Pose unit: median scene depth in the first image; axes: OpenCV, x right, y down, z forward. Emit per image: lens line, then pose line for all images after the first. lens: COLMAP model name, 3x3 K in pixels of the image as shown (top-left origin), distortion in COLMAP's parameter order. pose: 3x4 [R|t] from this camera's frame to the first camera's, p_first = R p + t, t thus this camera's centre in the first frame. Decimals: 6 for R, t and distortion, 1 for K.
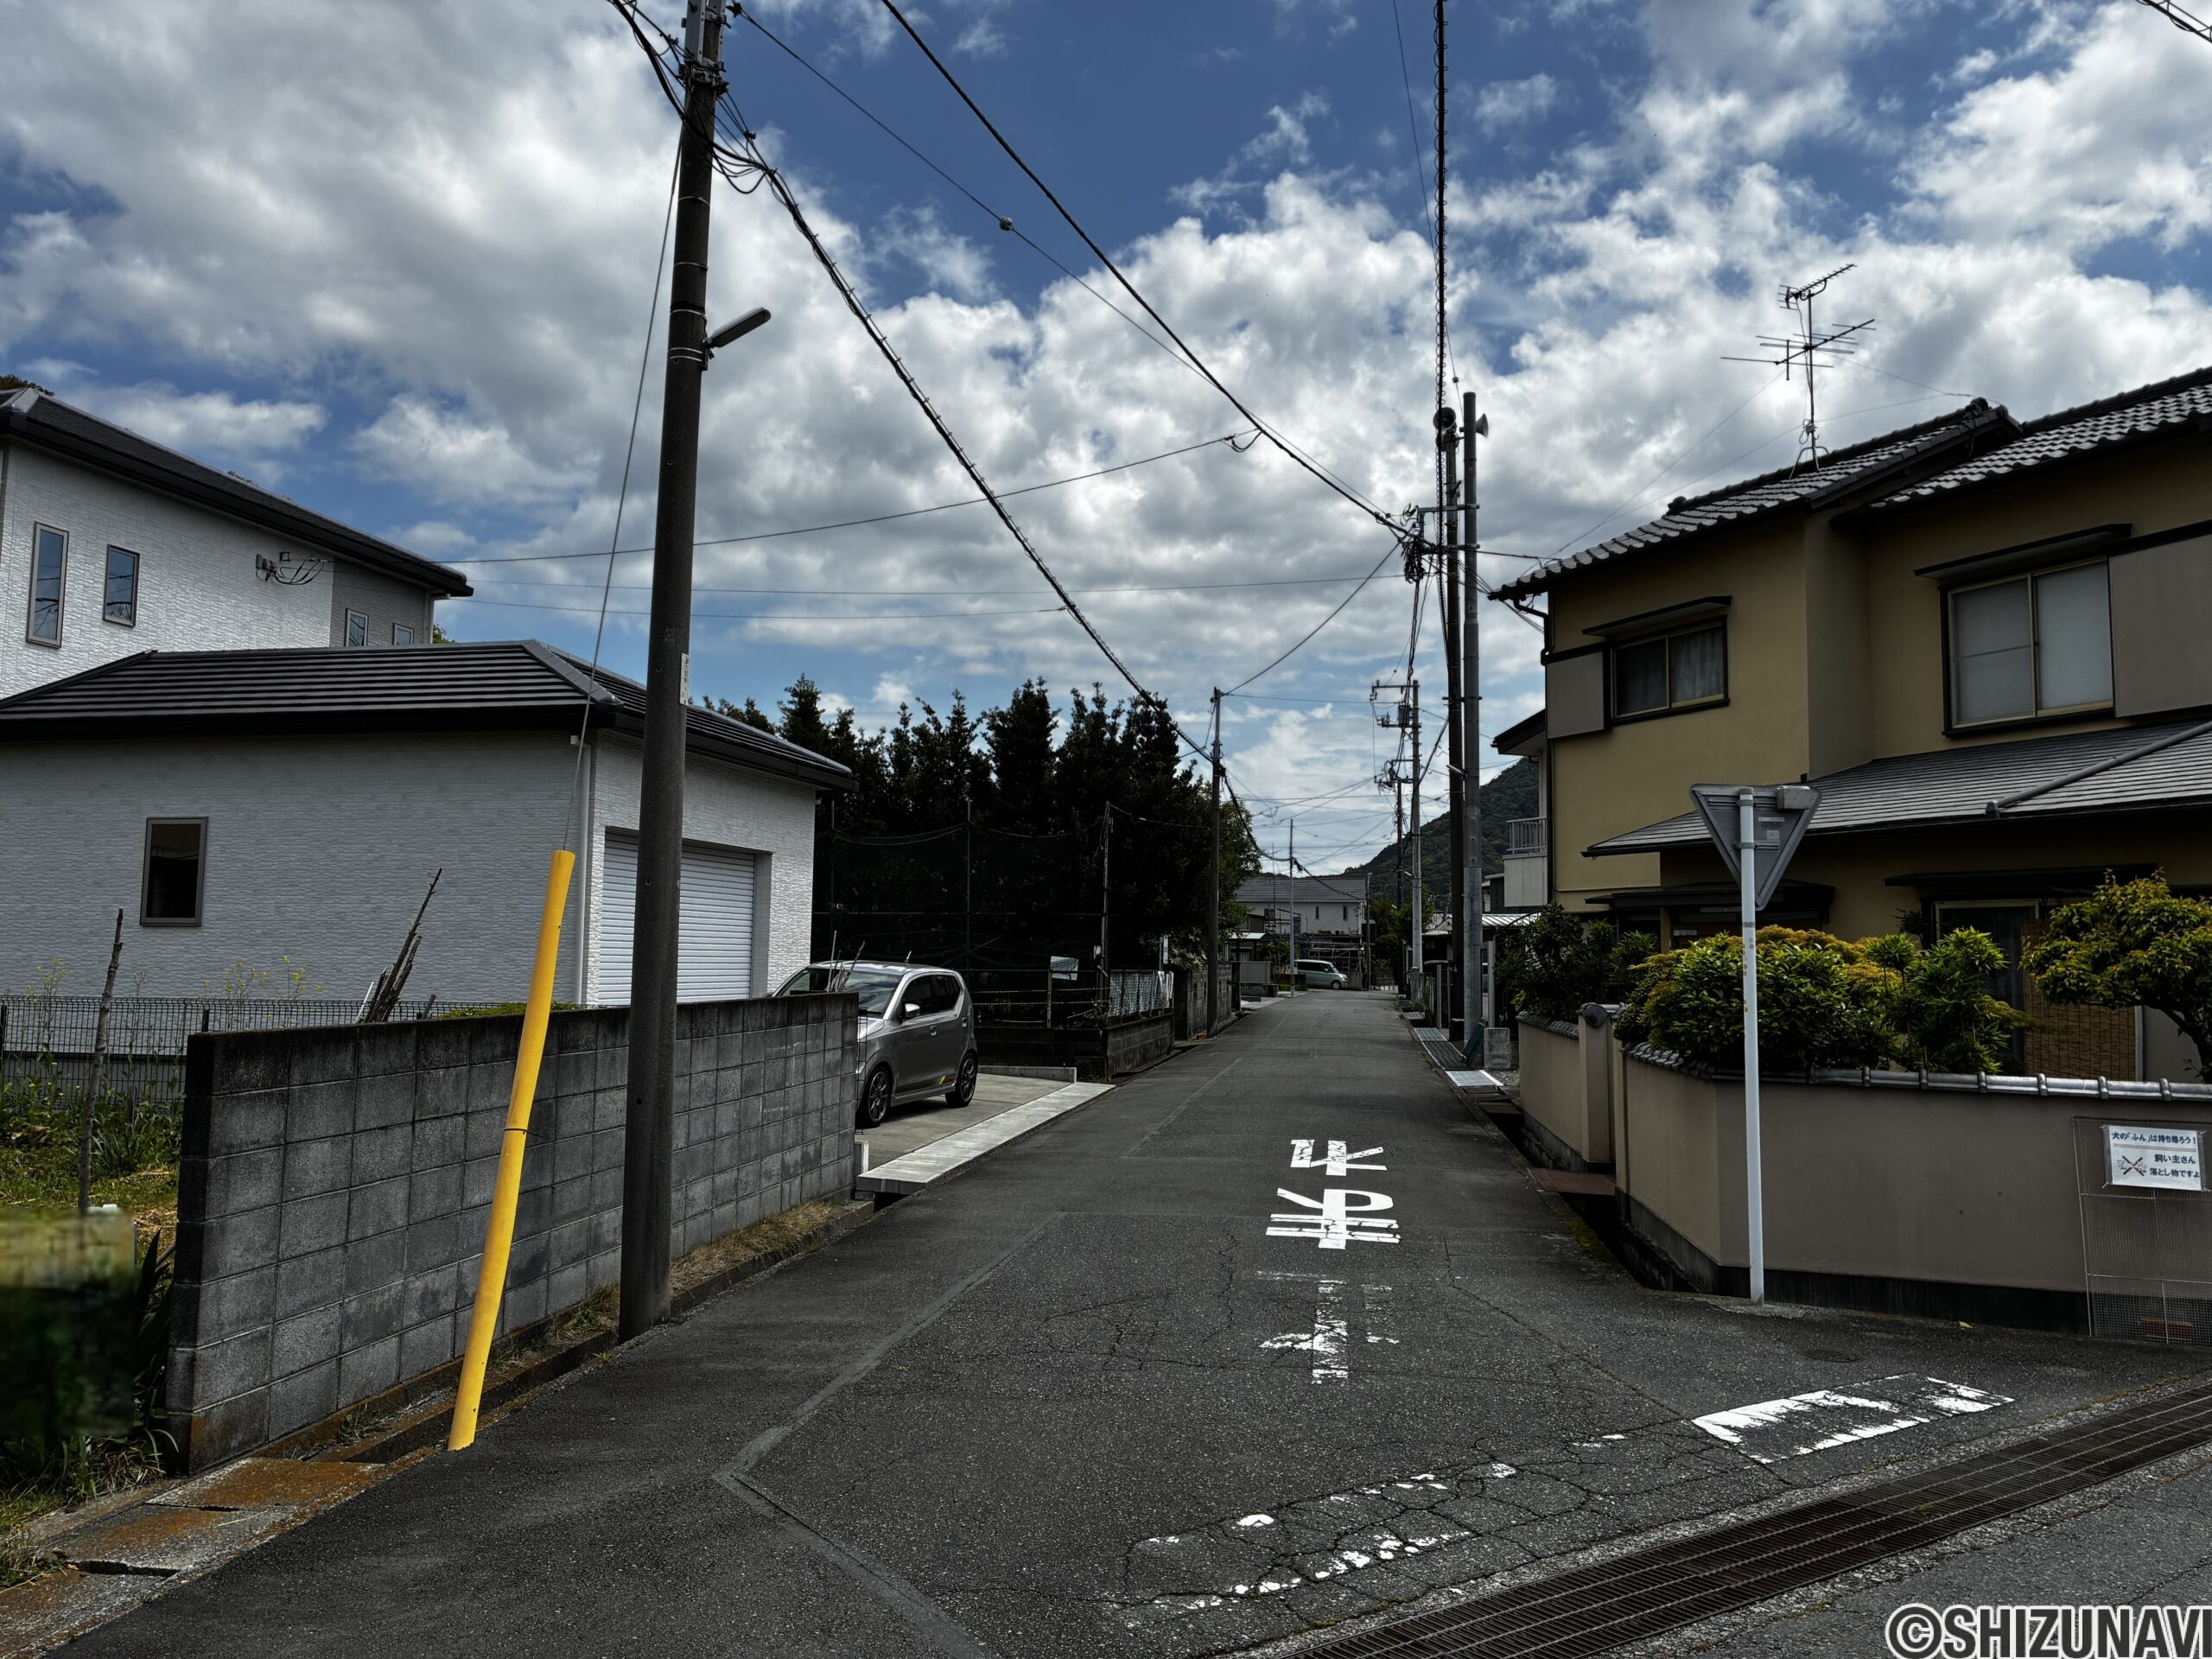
lens RADIAL K [[1672.9, 0, 1114.5], [0, 1672.9, 807.7], [0, 0, 1]] dist [0.051242, -0.055899]
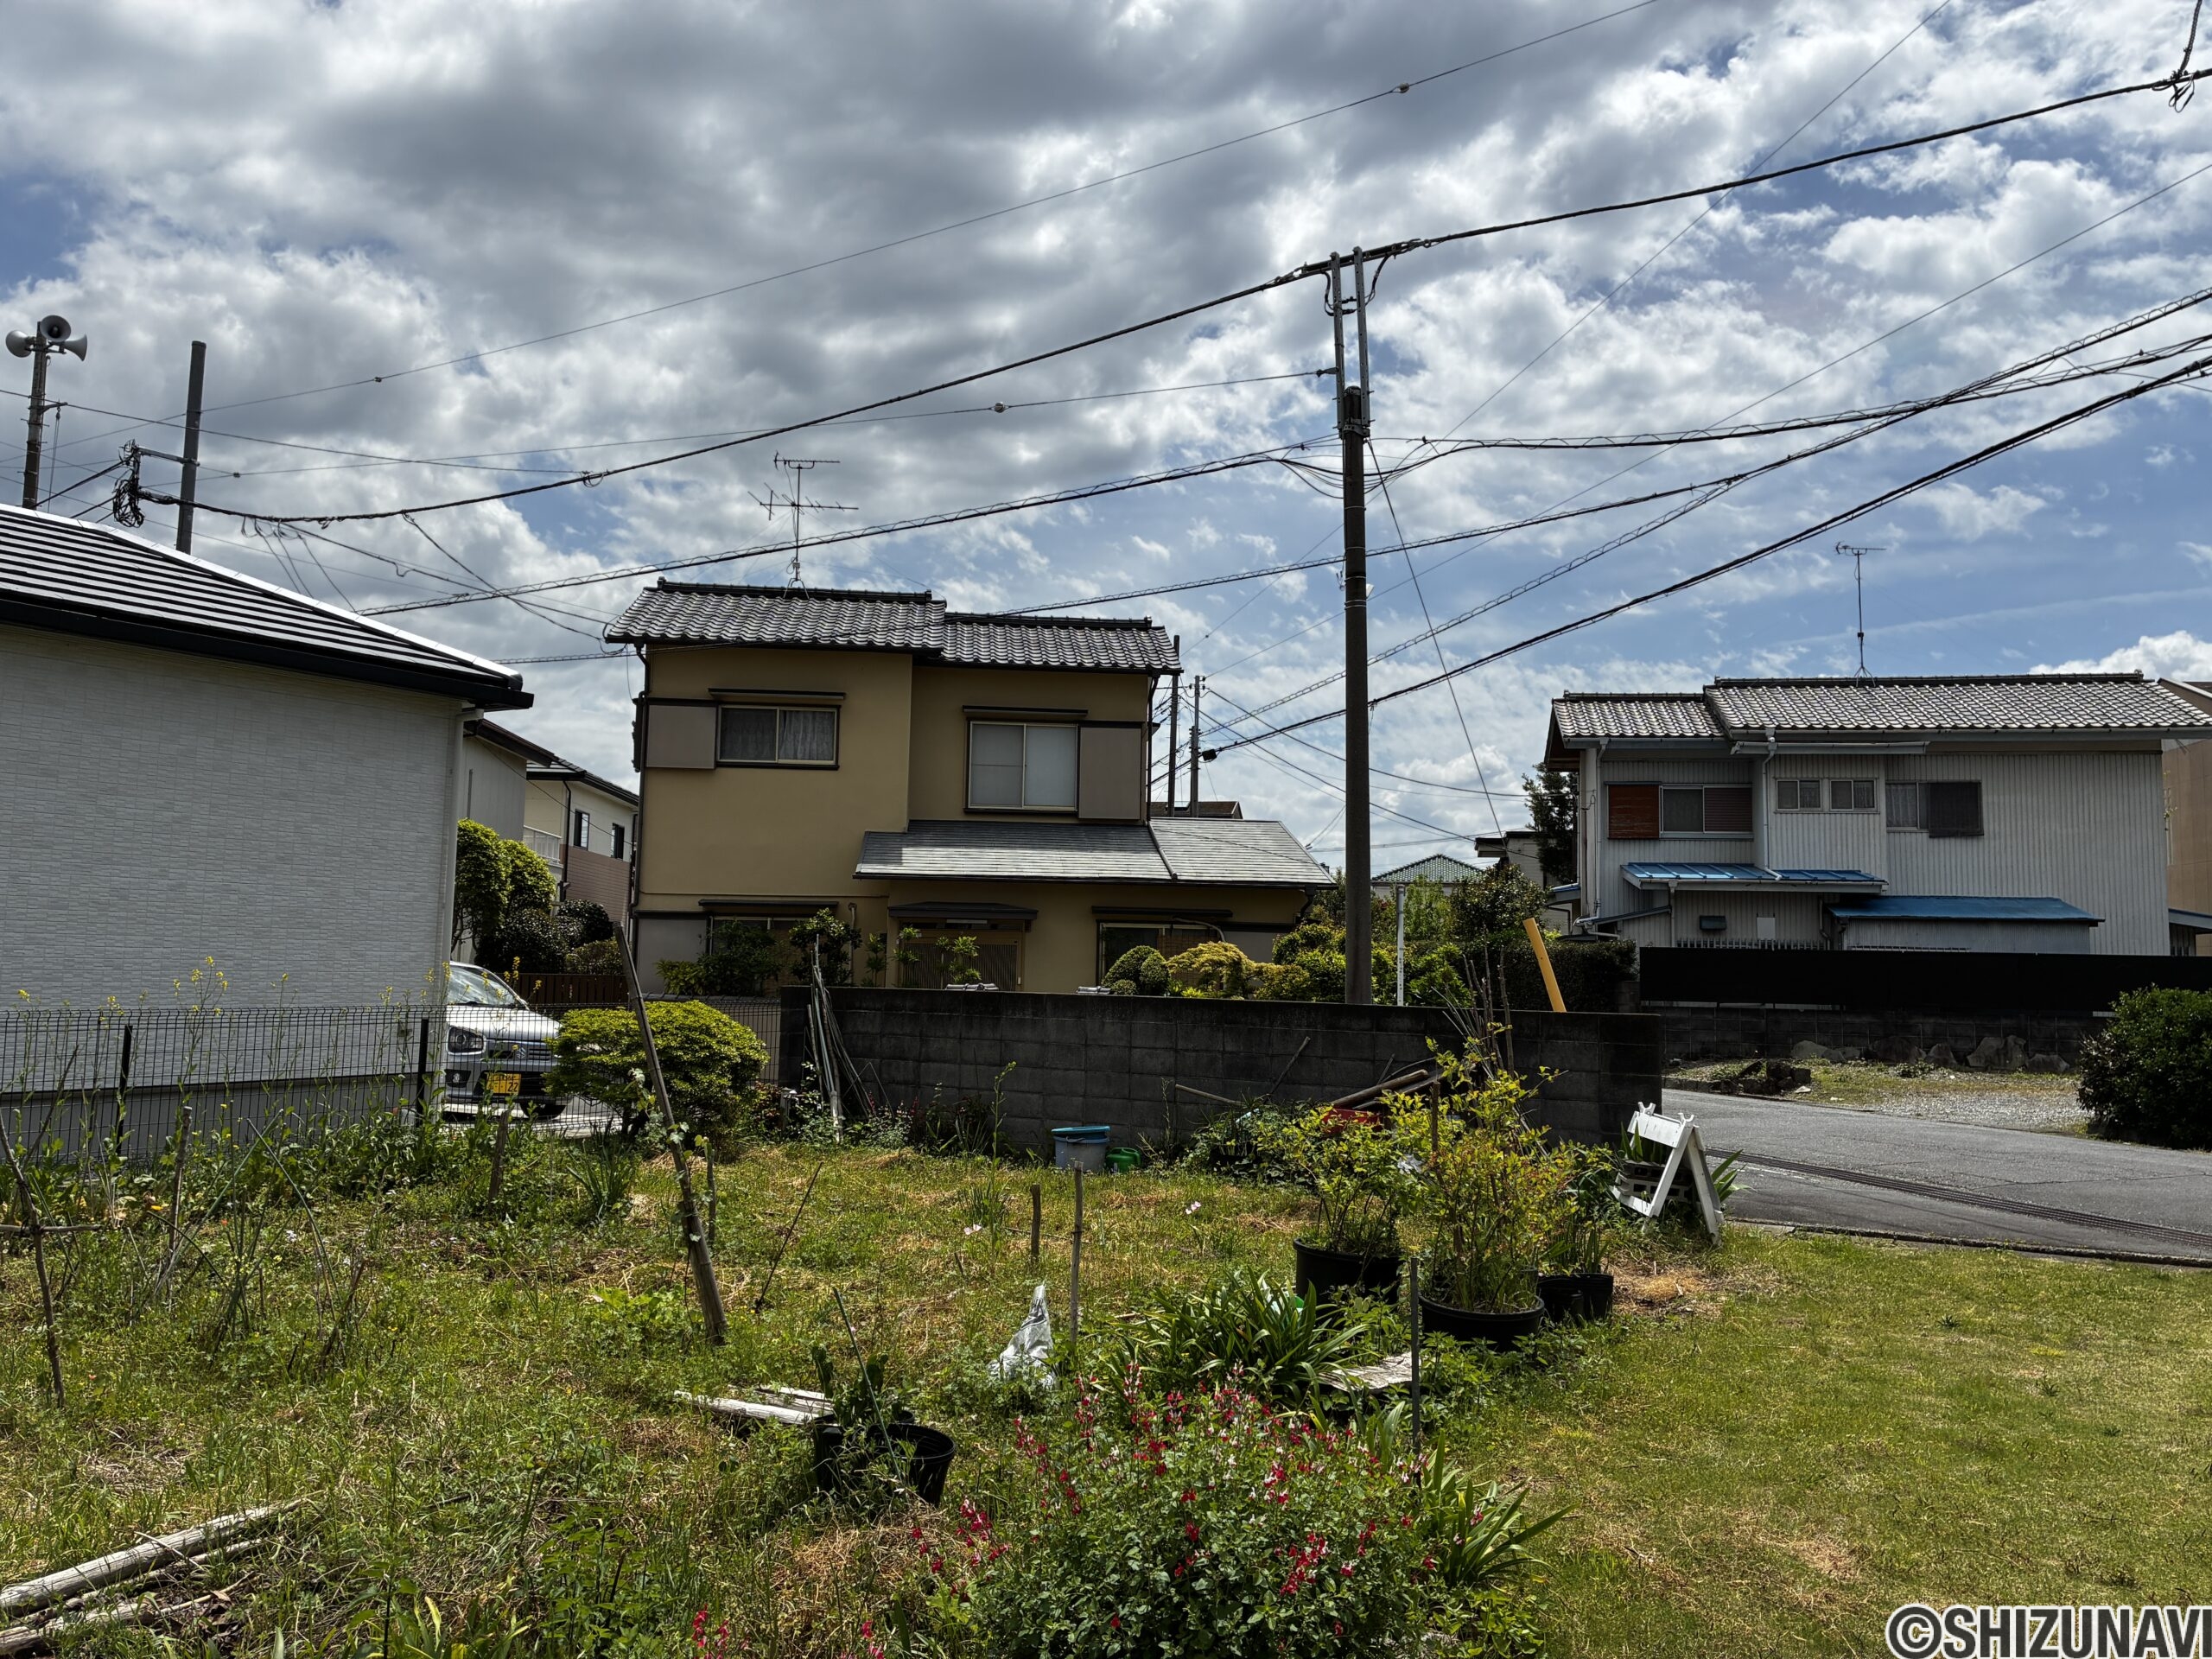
lens RADIAL K [[1672.9, 0, 1110.5], [0, 1672.9, 835.0], [0, 0, 1]] dist [0.051242, -0.055899]
pose [[0.377123, 0.070777, 0.923455, -1.312762], [-0.099067, 0.994438, -0.035760, 0.030330], [-0.920849, -0.077998, 0.382037, 0.431576]]
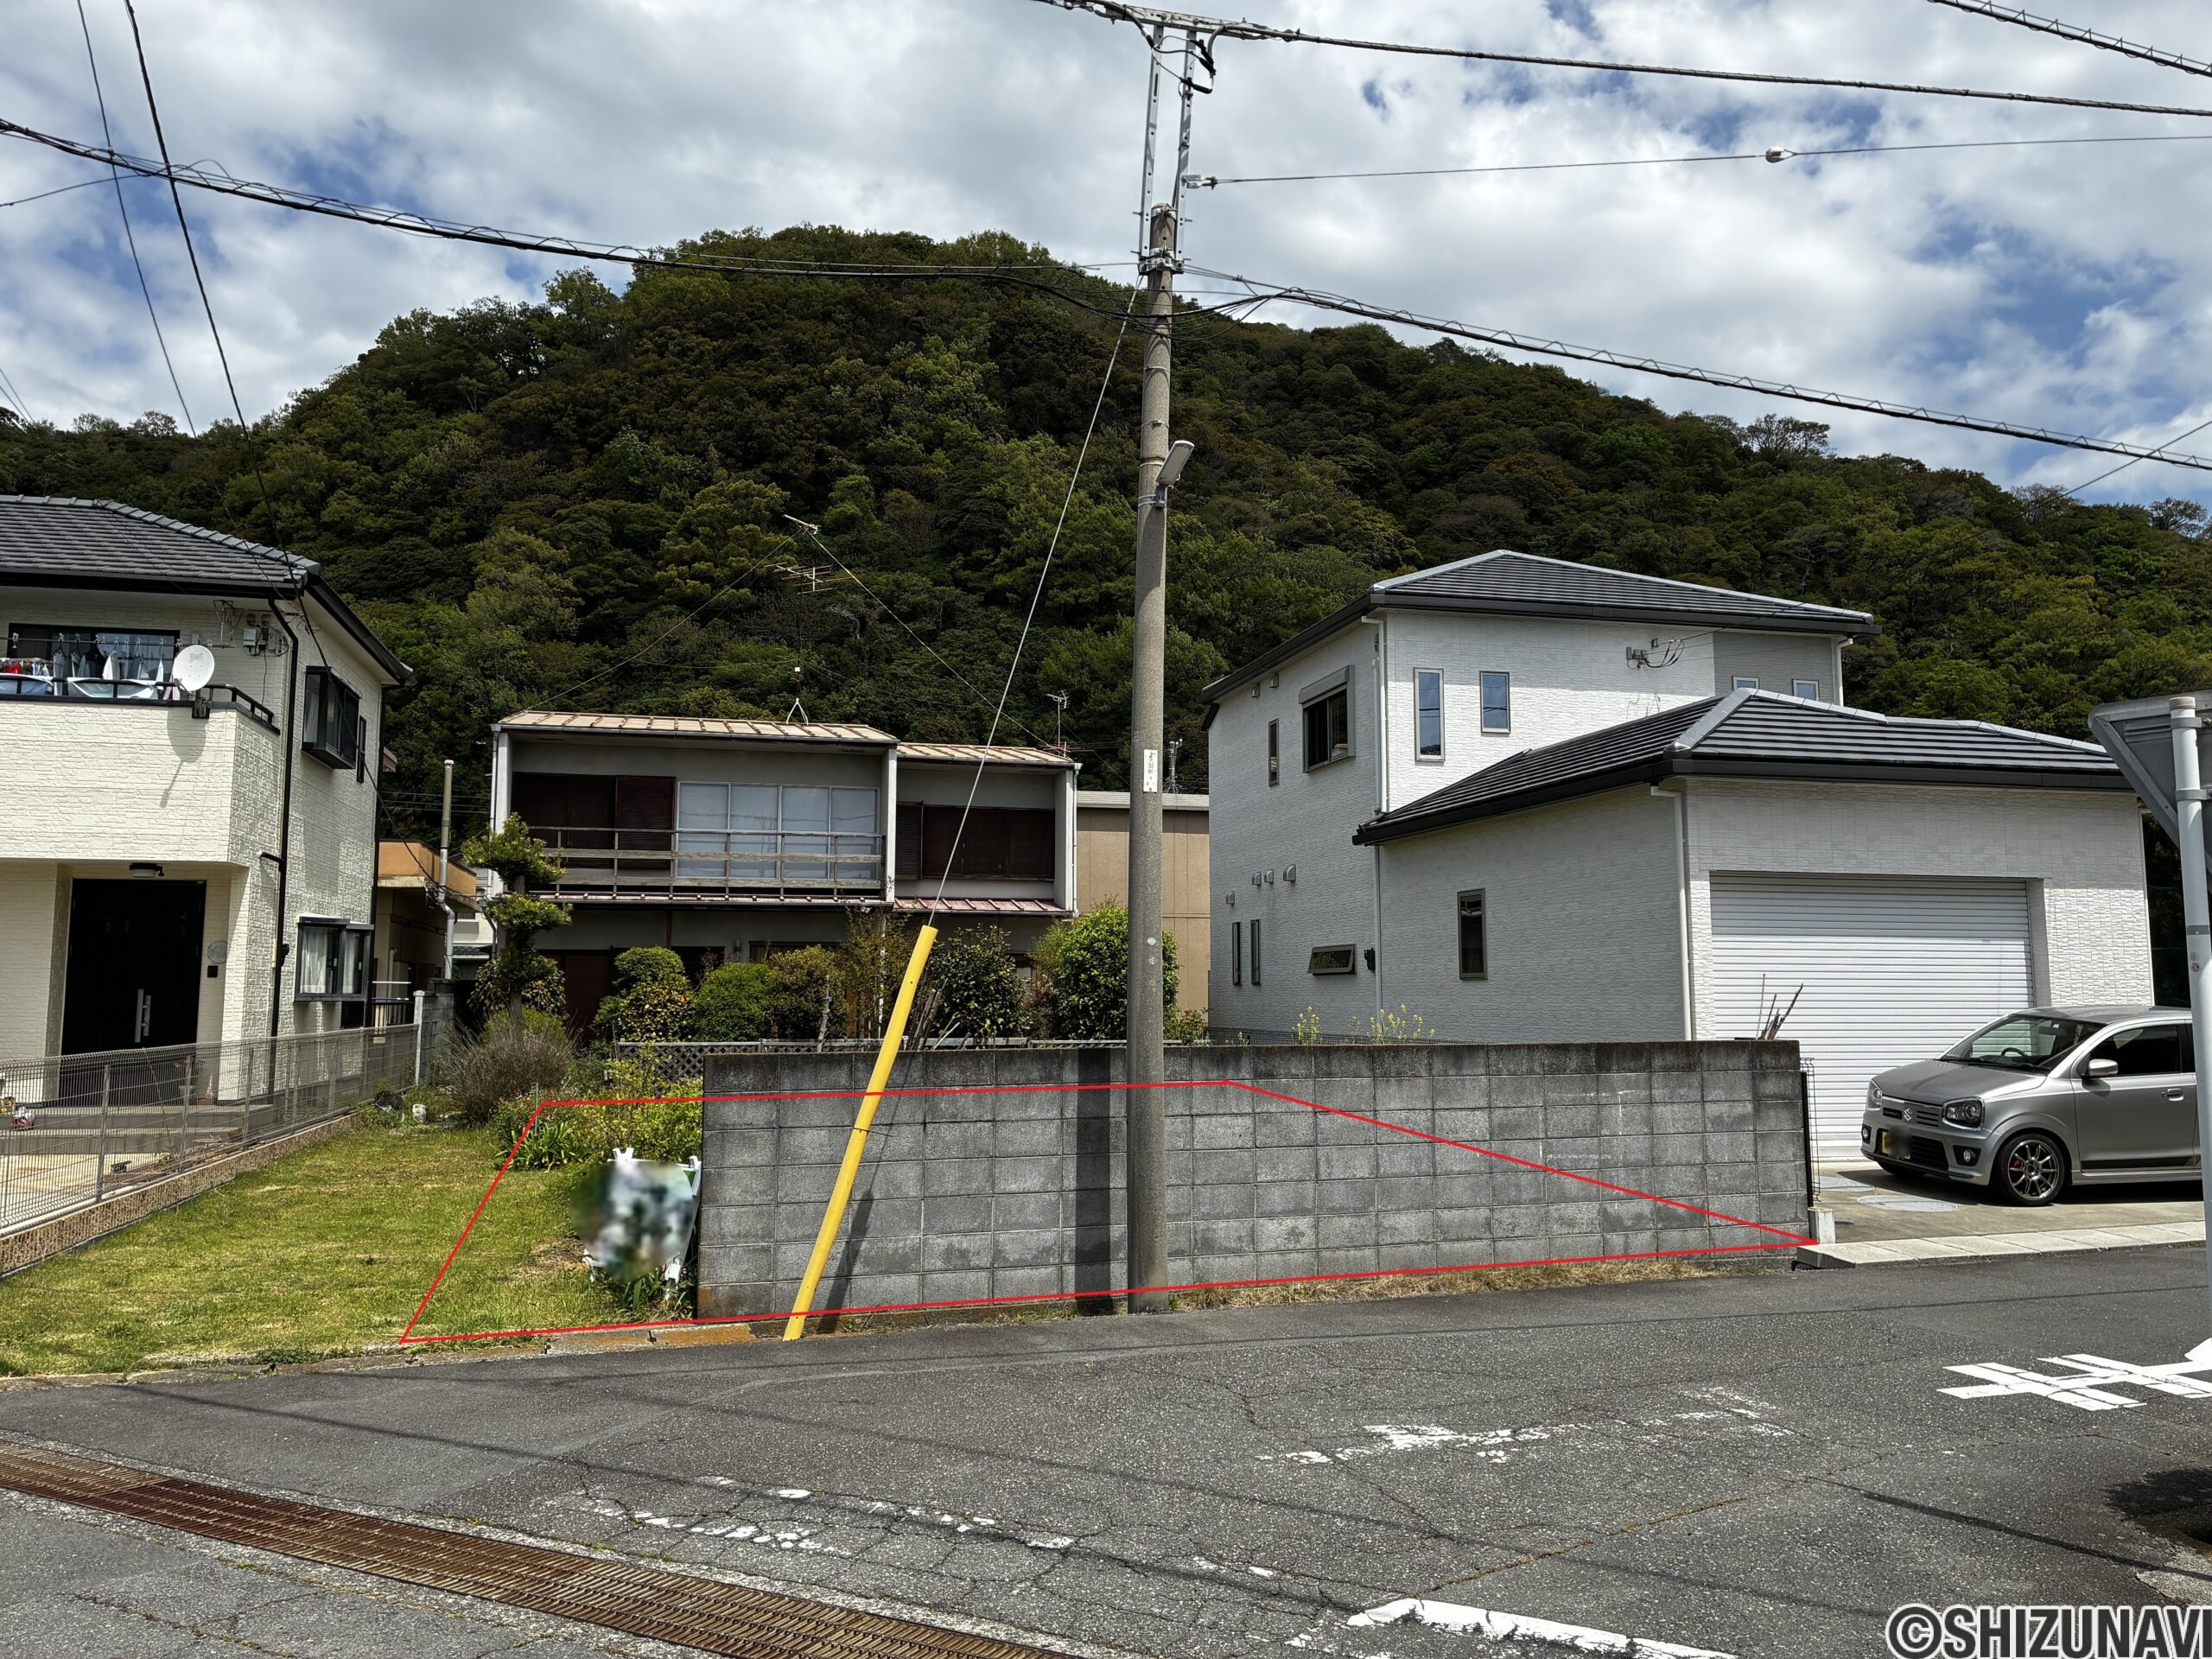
lens RADIAL K [[1672.9, 0, 1121.6], [0, 1672.9, 809.9], [0, 0, 1]] dist [0.051242, -0.055899]
pose [[0.459849, -0.111454, -0.880975, 0.551518], [0.087719, 0.992941, -0.079832, 0.031662], [0.883654, -0.040568, 0.466379, 0.300826]]
